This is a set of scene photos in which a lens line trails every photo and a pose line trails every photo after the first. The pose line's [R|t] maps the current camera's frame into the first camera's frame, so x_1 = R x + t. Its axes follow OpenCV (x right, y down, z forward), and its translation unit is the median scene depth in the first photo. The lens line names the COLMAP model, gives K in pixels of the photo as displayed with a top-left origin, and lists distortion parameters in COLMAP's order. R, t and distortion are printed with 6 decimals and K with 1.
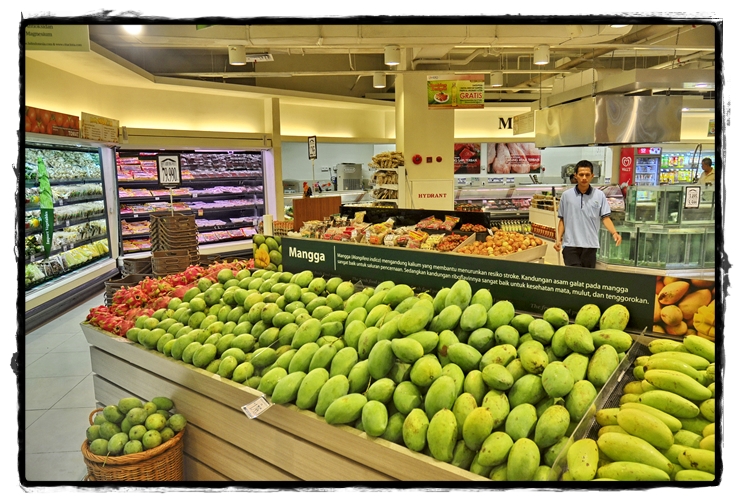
lens RADIAL K [[518.5, 0, 370.0], [0, 518.5, 251.0], [0, 0, 1]] dist [-0.001483, 0.001264]
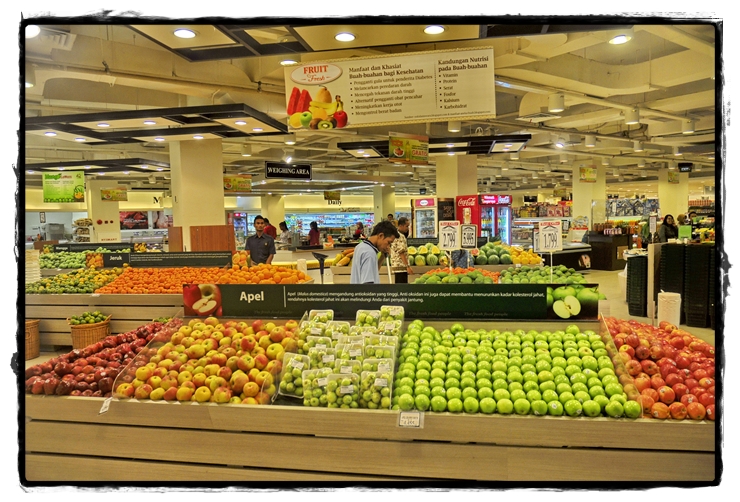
lens RADIAL K [[518.5, 0, 370.0], [0, 518.5, 251.0], [0, 0, 1]] dist [-0.001483, 0.001264]
pose [[0.857855, -0.043818, 0.512020, -0.044407], [0.098268, 0.991959, -0.079750, 0.199090], [-0.504409, 0.118730, 0.855263, -1.238048]]
